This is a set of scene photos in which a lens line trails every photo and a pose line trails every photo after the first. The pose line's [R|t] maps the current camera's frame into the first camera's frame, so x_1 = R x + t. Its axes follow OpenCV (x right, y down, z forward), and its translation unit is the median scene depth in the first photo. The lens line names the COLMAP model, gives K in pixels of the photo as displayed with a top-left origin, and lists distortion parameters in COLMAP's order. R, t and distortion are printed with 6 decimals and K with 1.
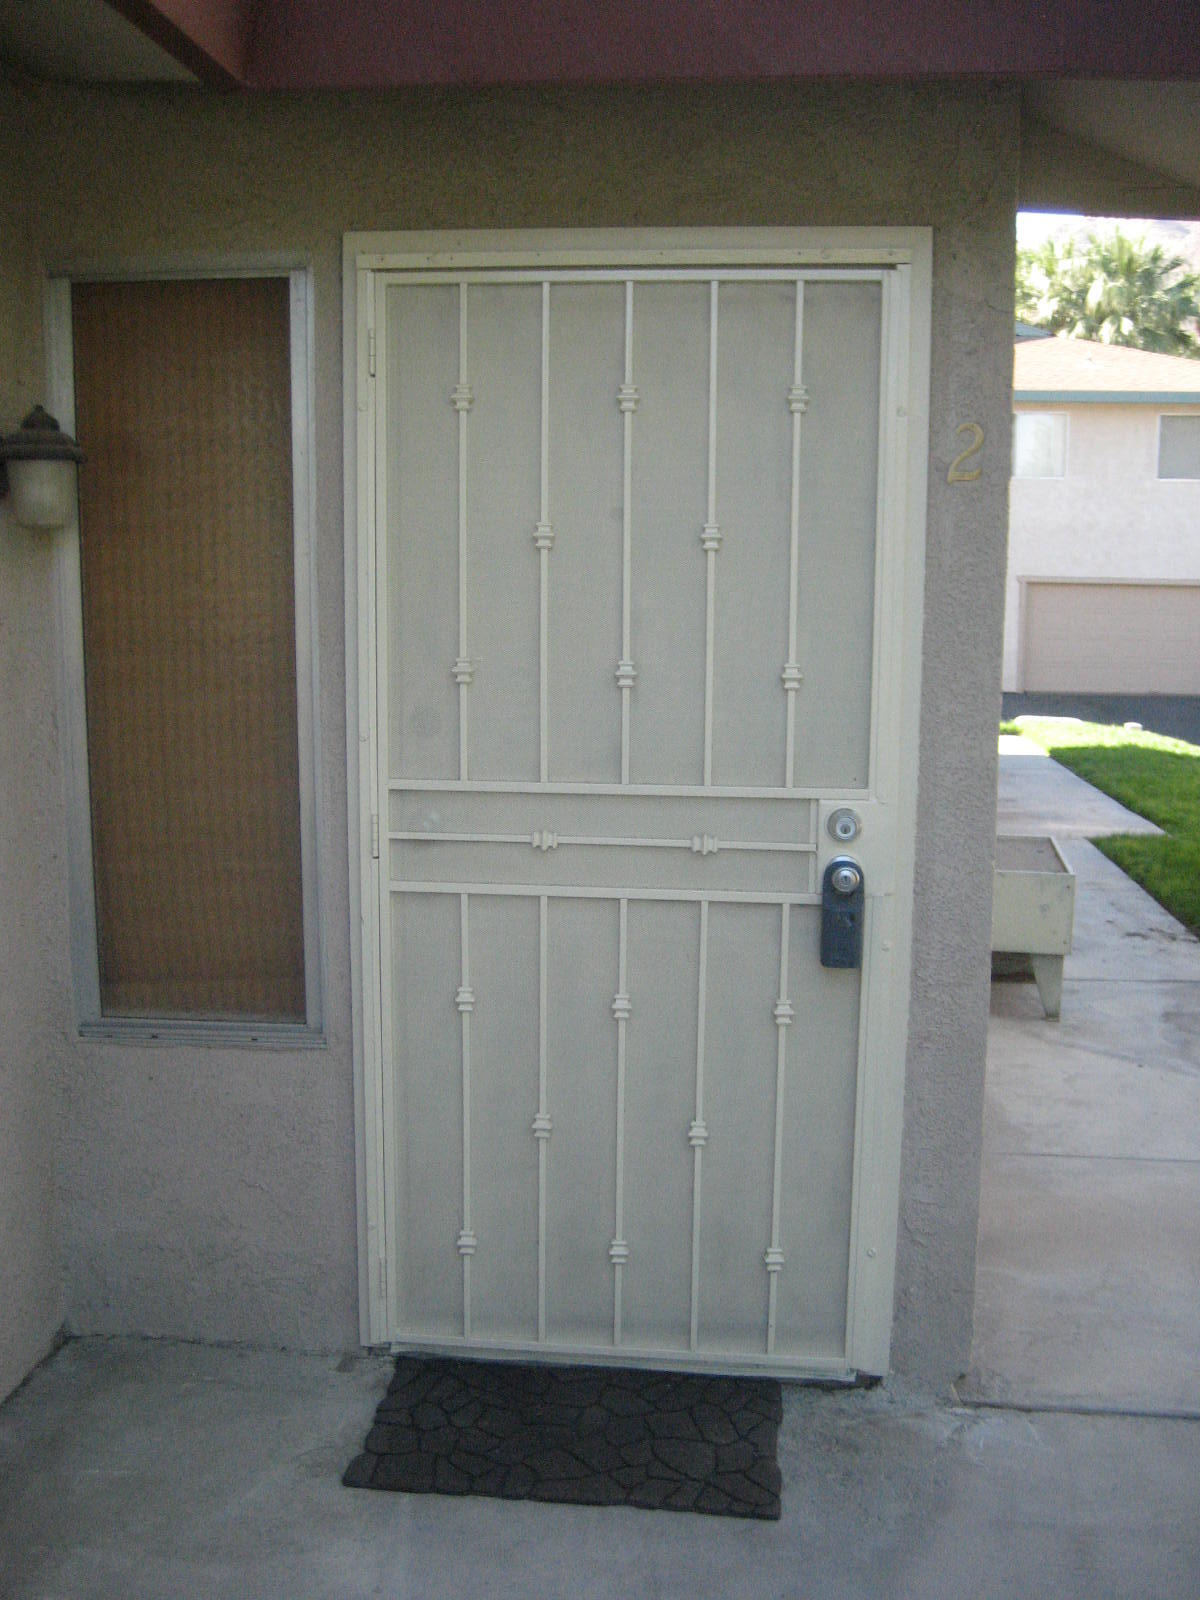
lens RADIAL K [[1663.7, 0, 595.8], [0, 1663.7, 827.5], [0, 0, 1]] dist [-0.153797, 0.234145]
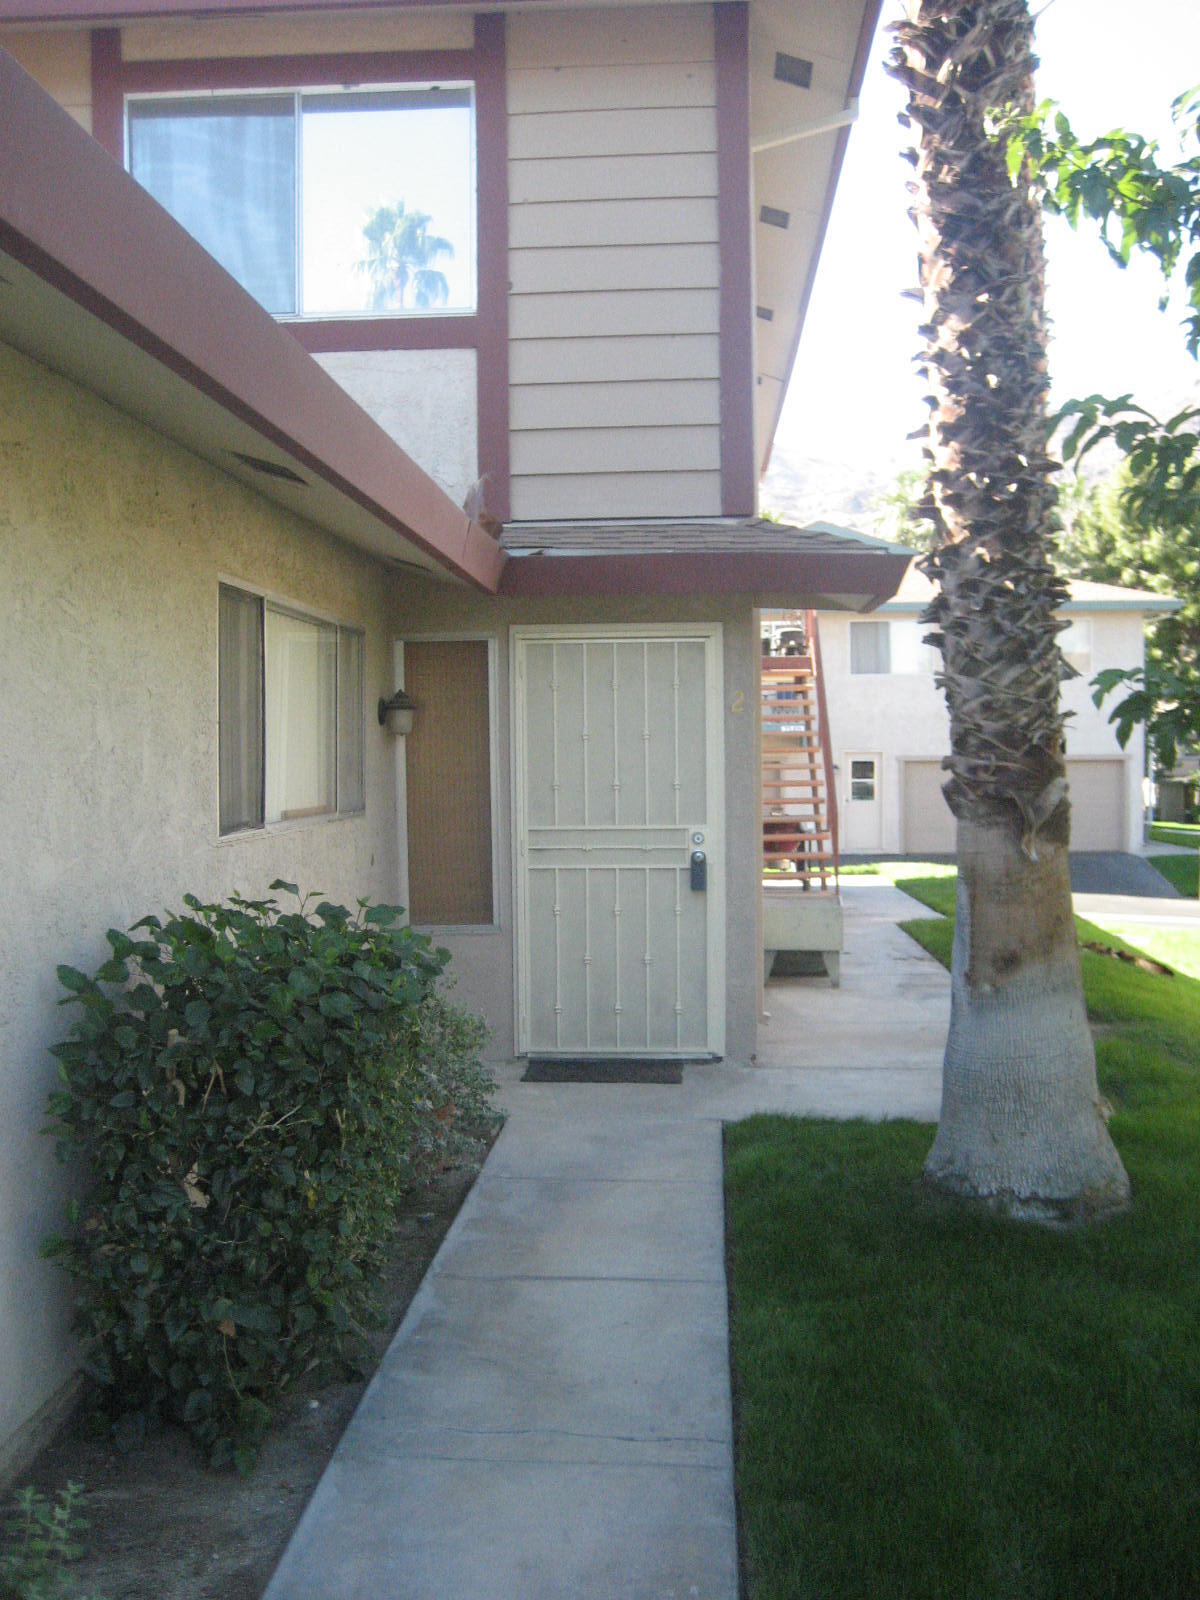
lens RADIAL K [[1663.7, 0, 595.8], [0, 1663.7, 827.5], [0, 0, 1]] dist [-0.153797, 0.234145]
pose [[0.998831, -0.020058, 0.043977, -0.133480], [0.024972, 0.993144, -0.114198, 0.281331], [-0.041385, 0.115163, 0.992484, -1.655948]]
